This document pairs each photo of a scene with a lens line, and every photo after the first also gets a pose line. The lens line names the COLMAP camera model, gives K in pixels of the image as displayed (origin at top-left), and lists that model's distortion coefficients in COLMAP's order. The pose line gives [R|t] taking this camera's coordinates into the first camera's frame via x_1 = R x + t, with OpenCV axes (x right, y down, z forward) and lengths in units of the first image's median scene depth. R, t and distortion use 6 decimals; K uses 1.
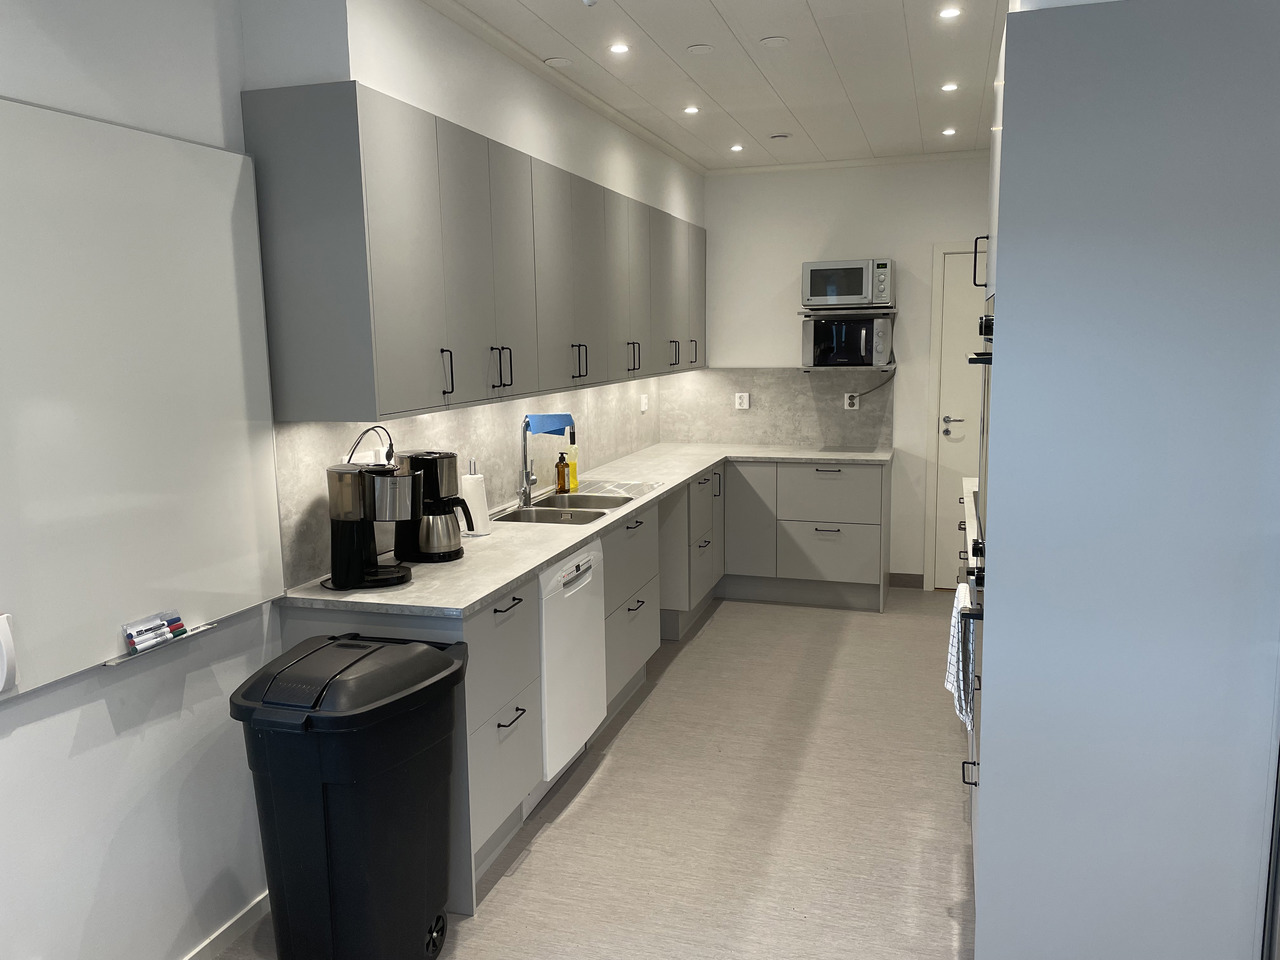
lens RADIAL K [[964.9, 0, 636.7], [0, 964.9, 475.4], [0, 0, 1]] dist [0.090832, -0.114345]
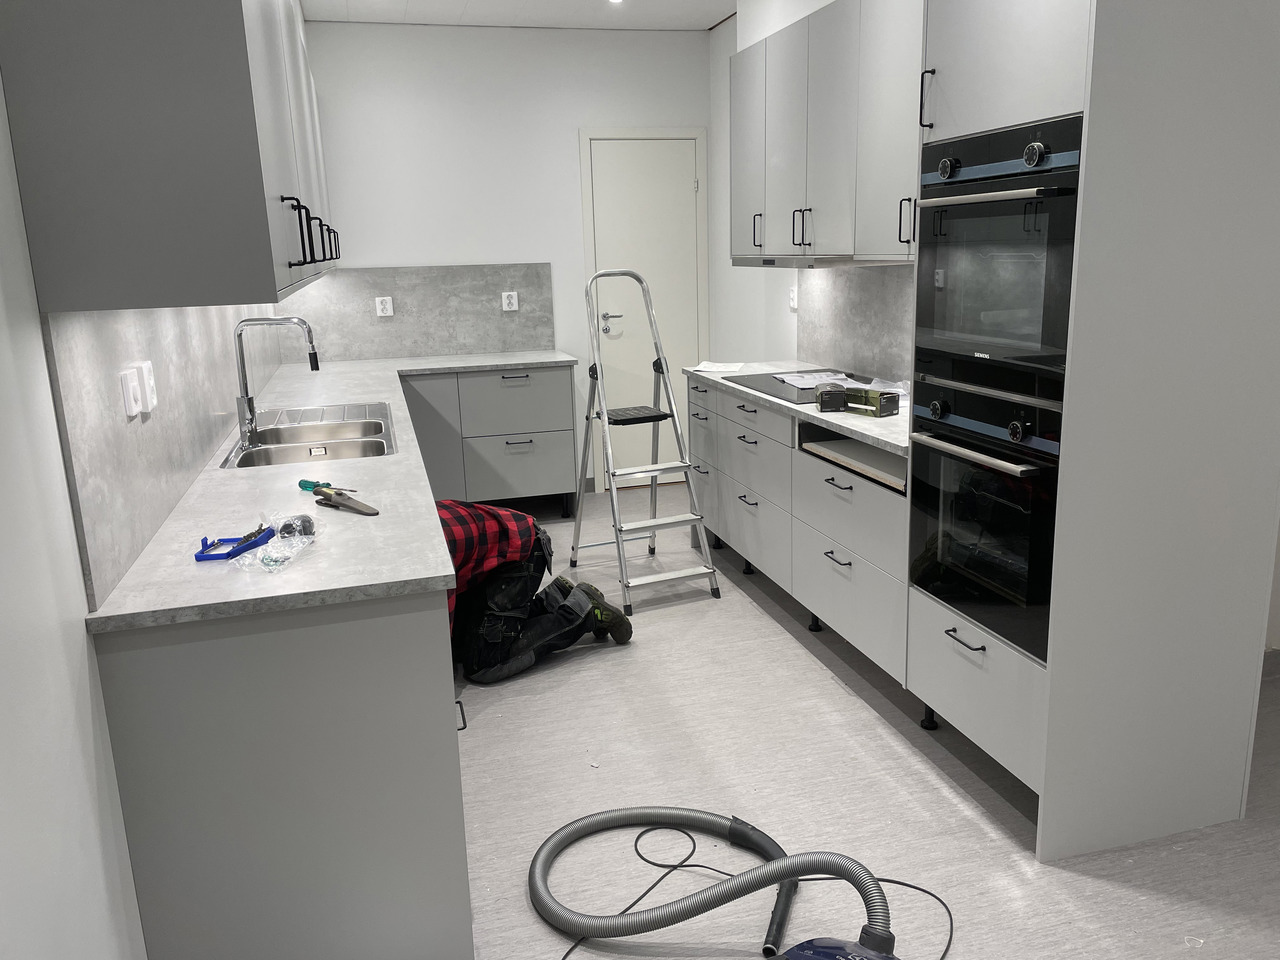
lens RADIAL K [[964.9, 0, 639.6], [0, 964.9, 476.5], [0, 0, 1]] dist [0.090832, -0.114345]
pose [[0.840104, -0.136512, 0.524966, -0.264240], [0.097116, 0.990029, 0.102032, 0.008500], [-0.533660, -0.034735, 0.844985, 0.228121]]
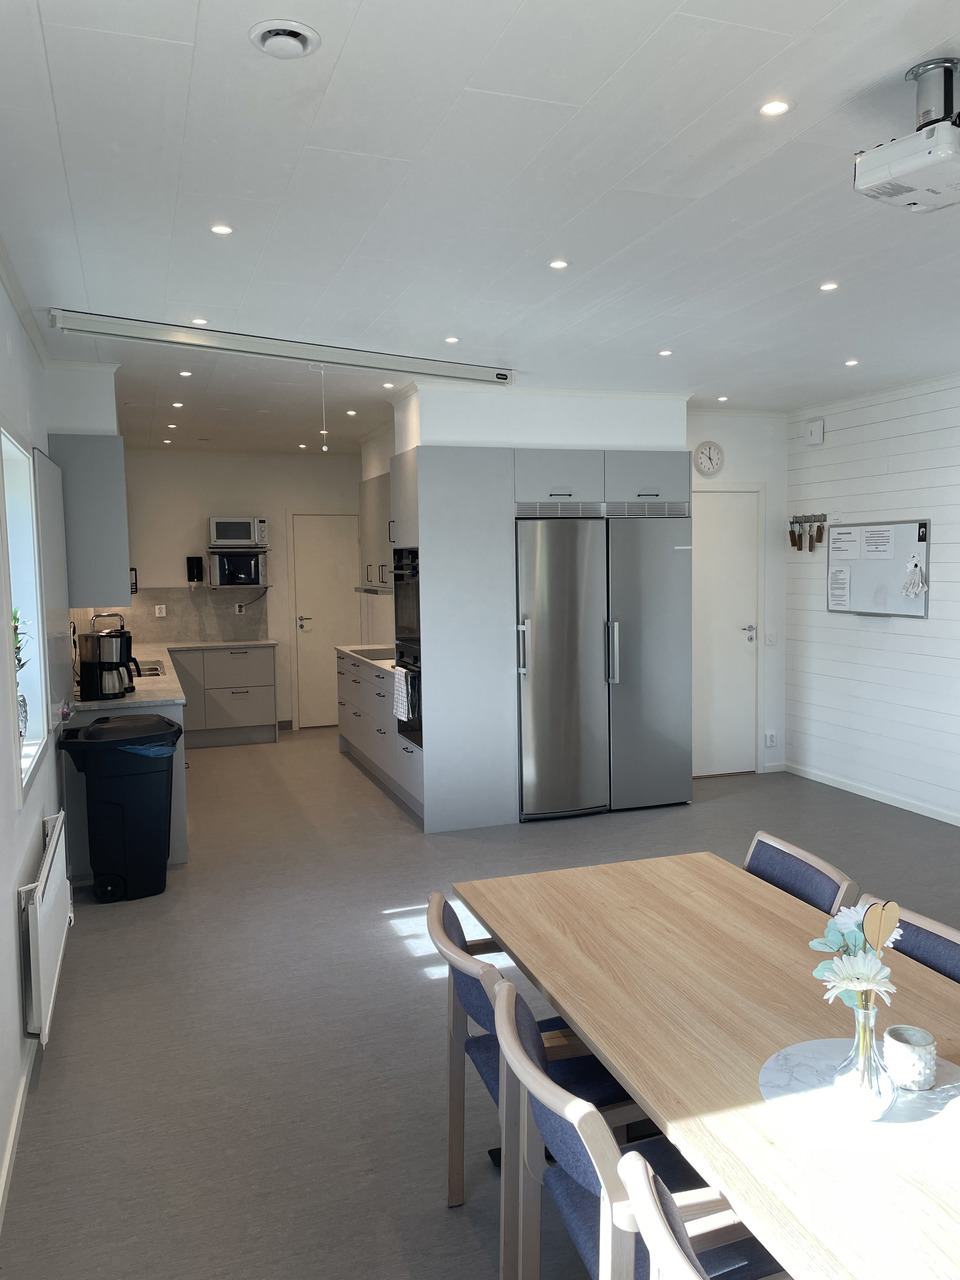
lens RADIAL K [[964.9, 0, 484.4], [0, 964.9, 638.2], [0, 0, 1]] dist [0.090832, -0.114345]
pose [[0.797758, -0.045338, 0.601270, -0.559775], [0.088720, 0.995142, -0.042675, 0.097449], [-0.596415, 0.087390, 0.797905, -0.611551]]
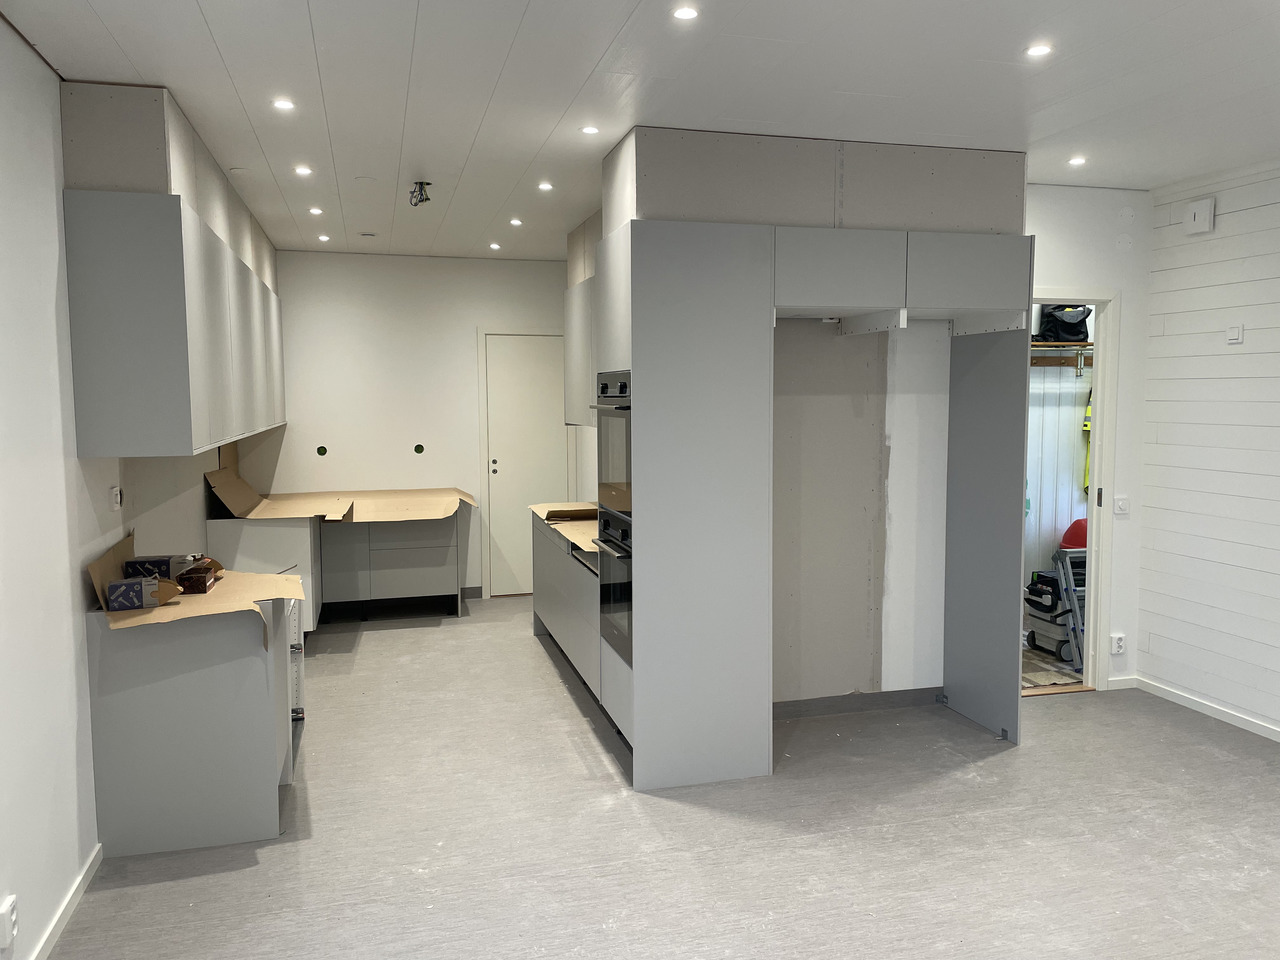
lens RADIAL K [[964.9, 0, 655.2], [0, 964.9, 471.3], [0, 0, 1]] dist [0.090832, -0.114345]
pose [[0.832715, -0.030946, 0.552836, -0.302324], [0.069290, 0.996412, -0.048593, 0.045634], [-0.549349, 0.078770, 0.831872, -0.252295]]
